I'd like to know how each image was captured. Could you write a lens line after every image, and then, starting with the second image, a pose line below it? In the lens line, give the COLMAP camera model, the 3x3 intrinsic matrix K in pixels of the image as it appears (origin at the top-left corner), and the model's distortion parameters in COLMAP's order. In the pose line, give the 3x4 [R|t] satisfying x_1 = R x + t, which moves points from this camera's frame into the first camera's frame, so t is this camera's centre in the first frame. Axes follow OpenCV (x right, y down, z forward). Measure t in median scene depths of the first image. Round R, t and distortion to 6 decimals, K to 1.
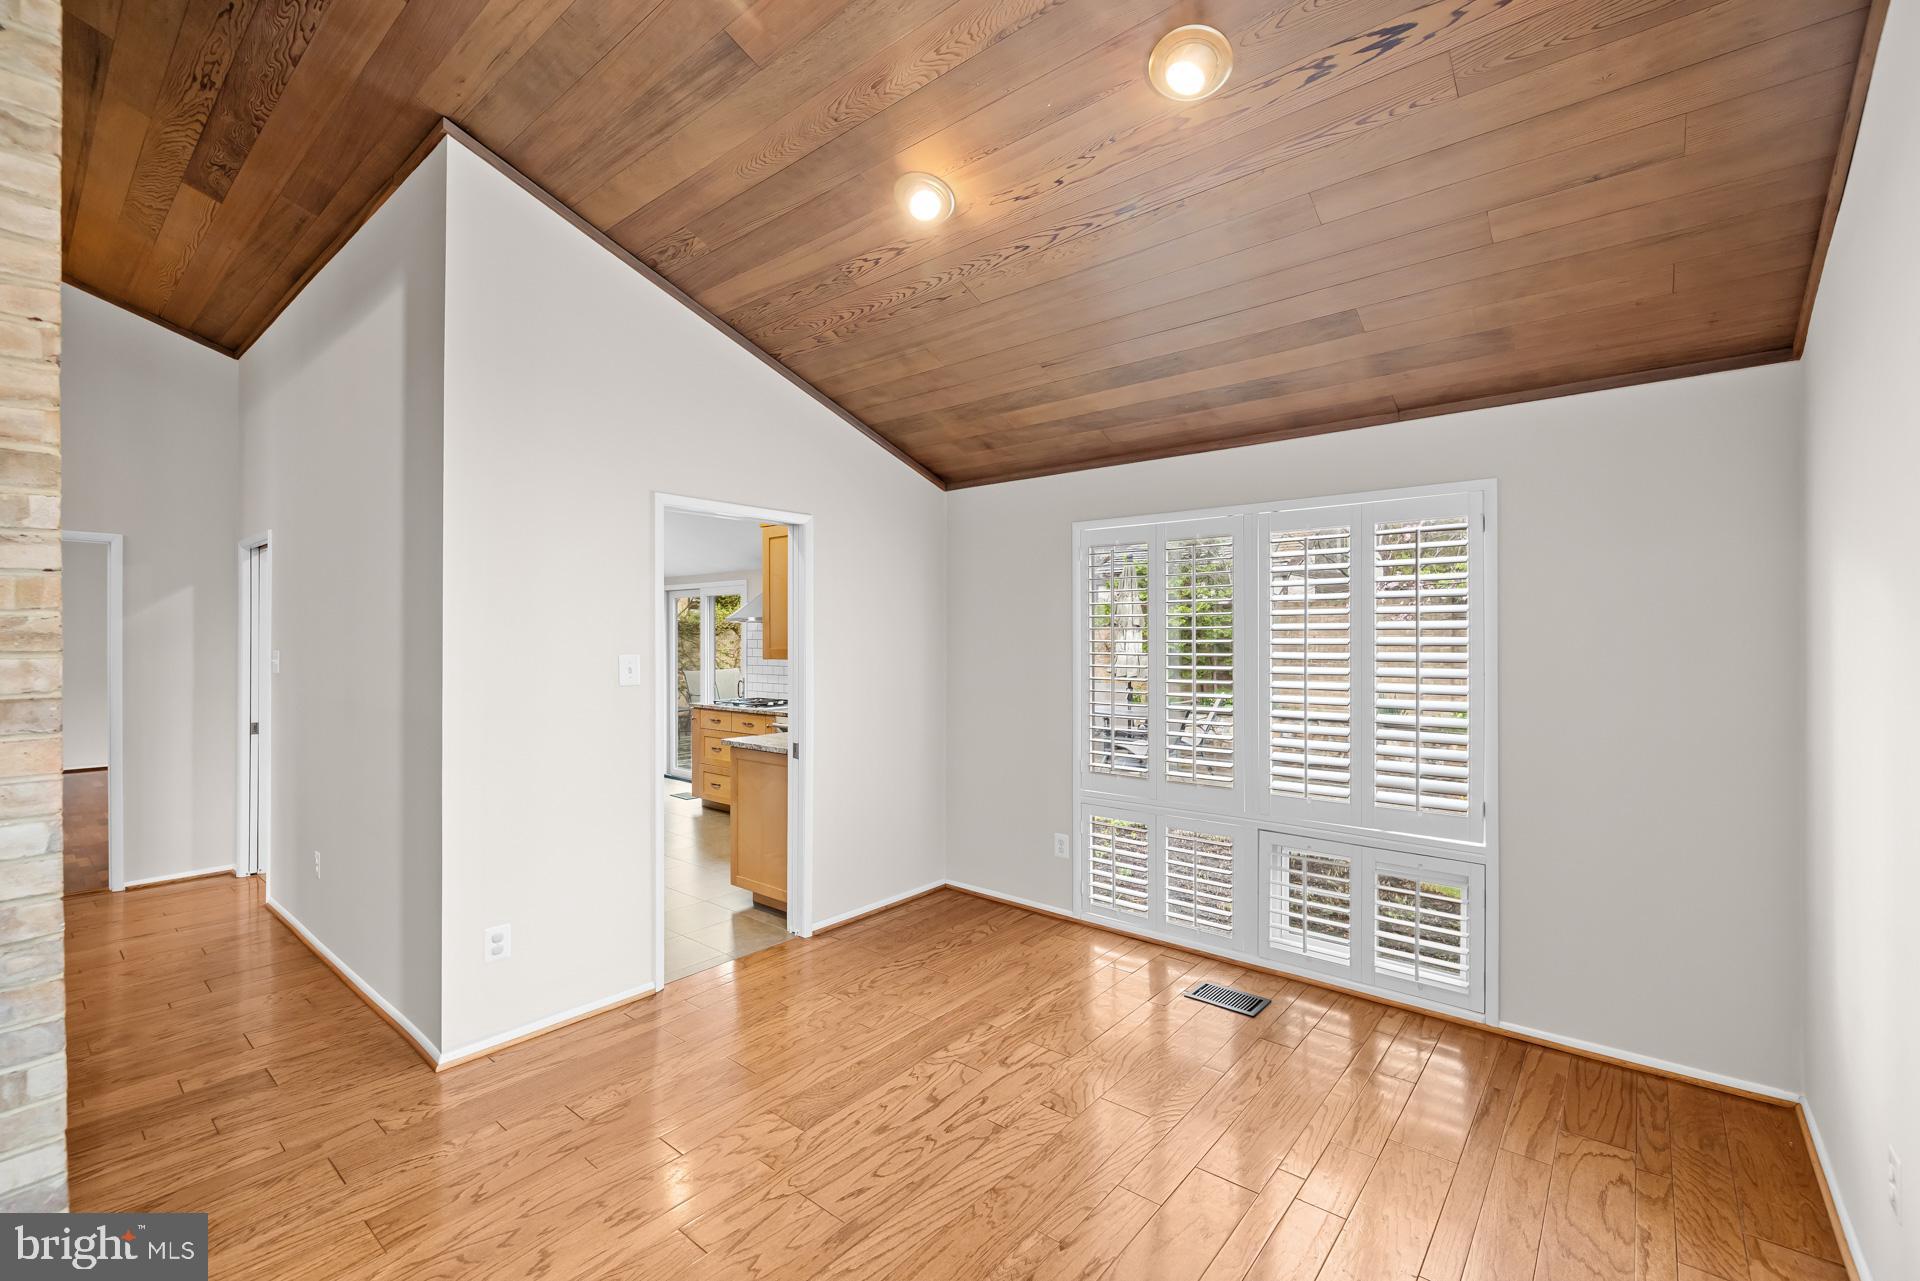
lens RADIAL K [[820.0, 0, 960.9], [0, 820.0, 628.1], [0, 0, 1]] dist [0.000417, 0.000194]
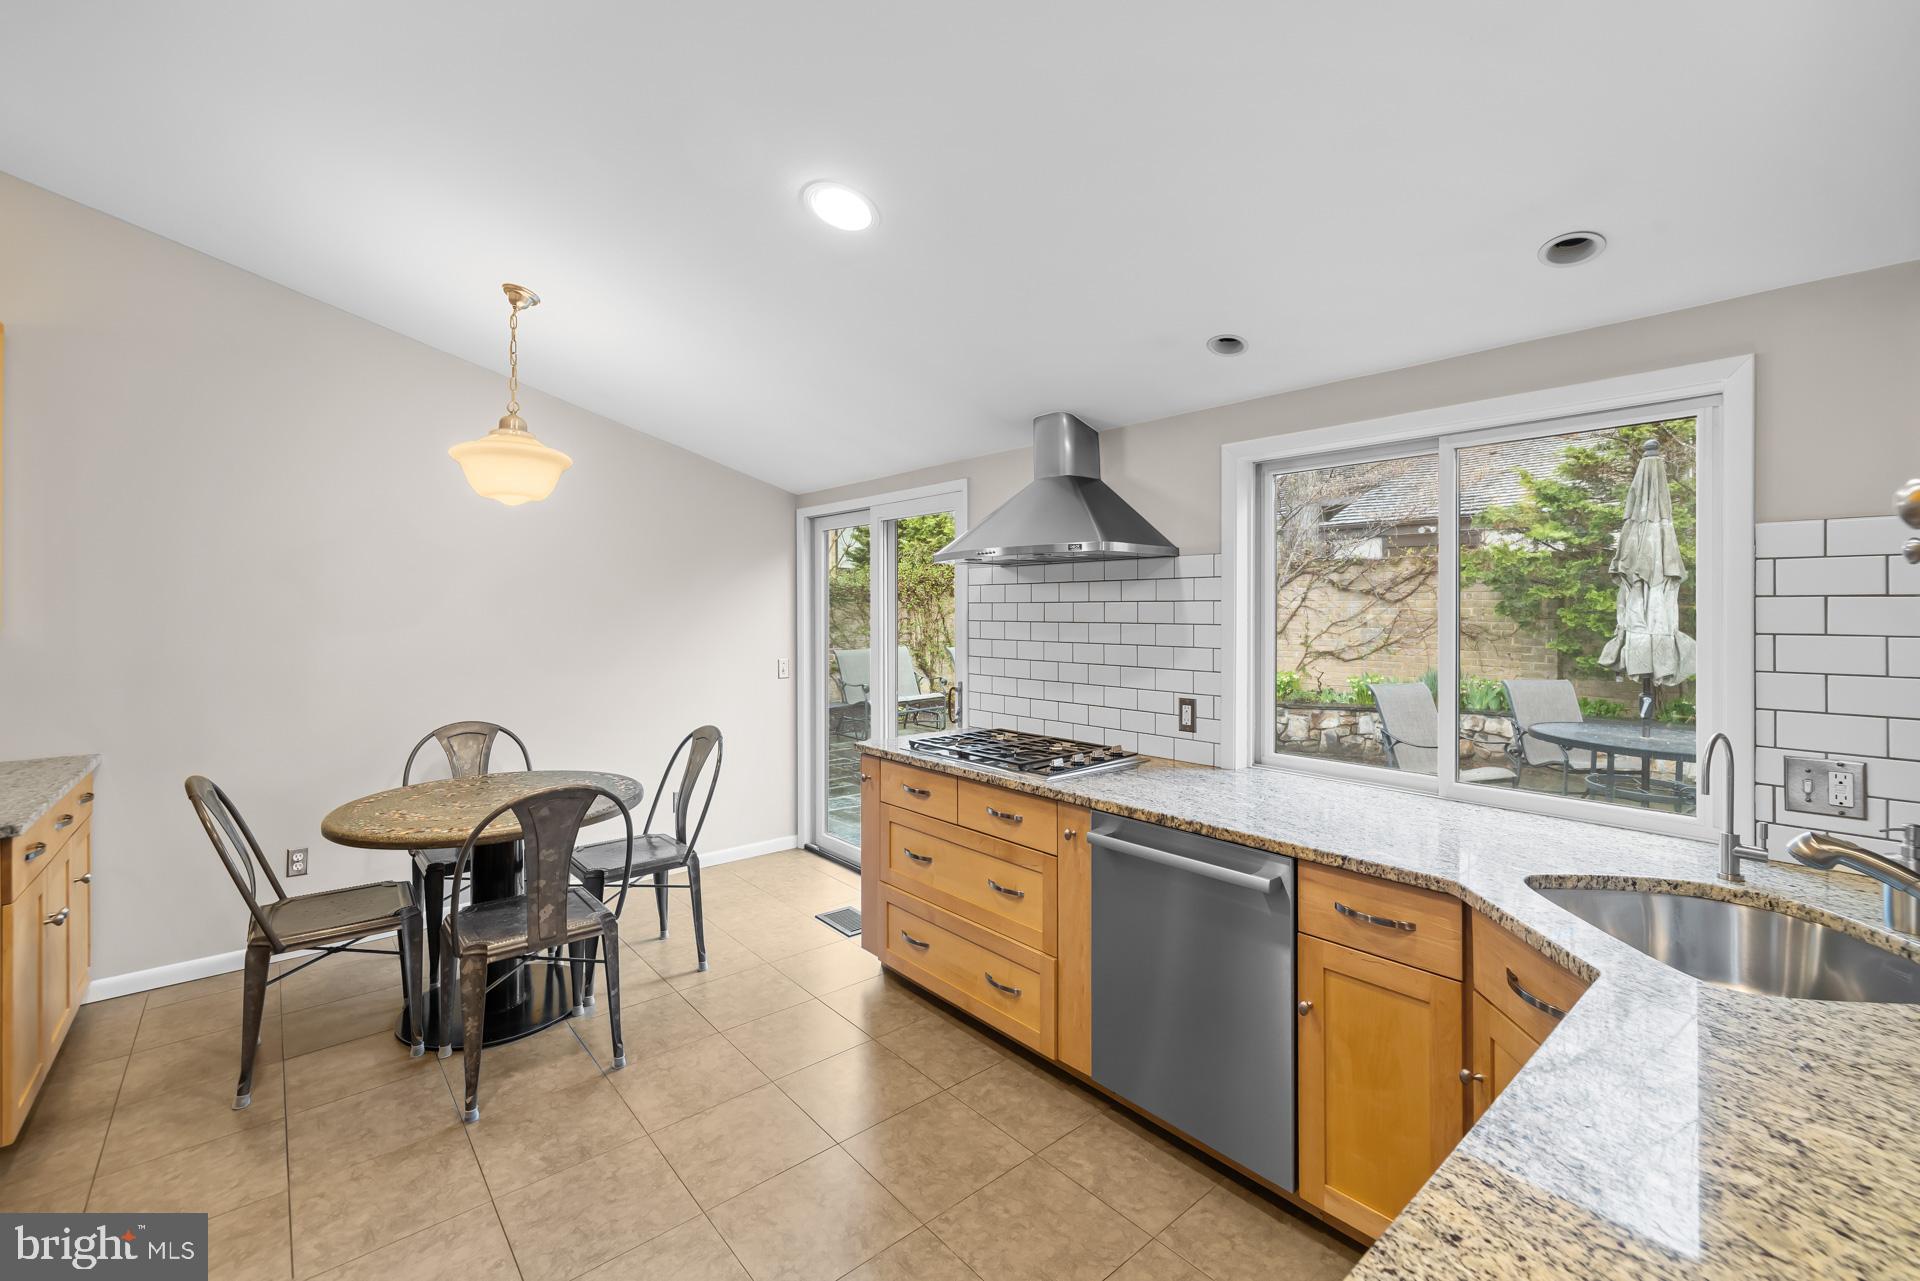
lens RADIAL K [[820.0, 0, 960.9], [0, 820.0, 628.1], [0, 0, 1]] dist [0.000417, 0.000194]
pose [[0.985639, 0.008916, -0.168632, -0.184744], [-0.003062, 0.999385, 0.034943, 0.012409], [0.168839, -0.033925, 0.985060, 0.528681]]
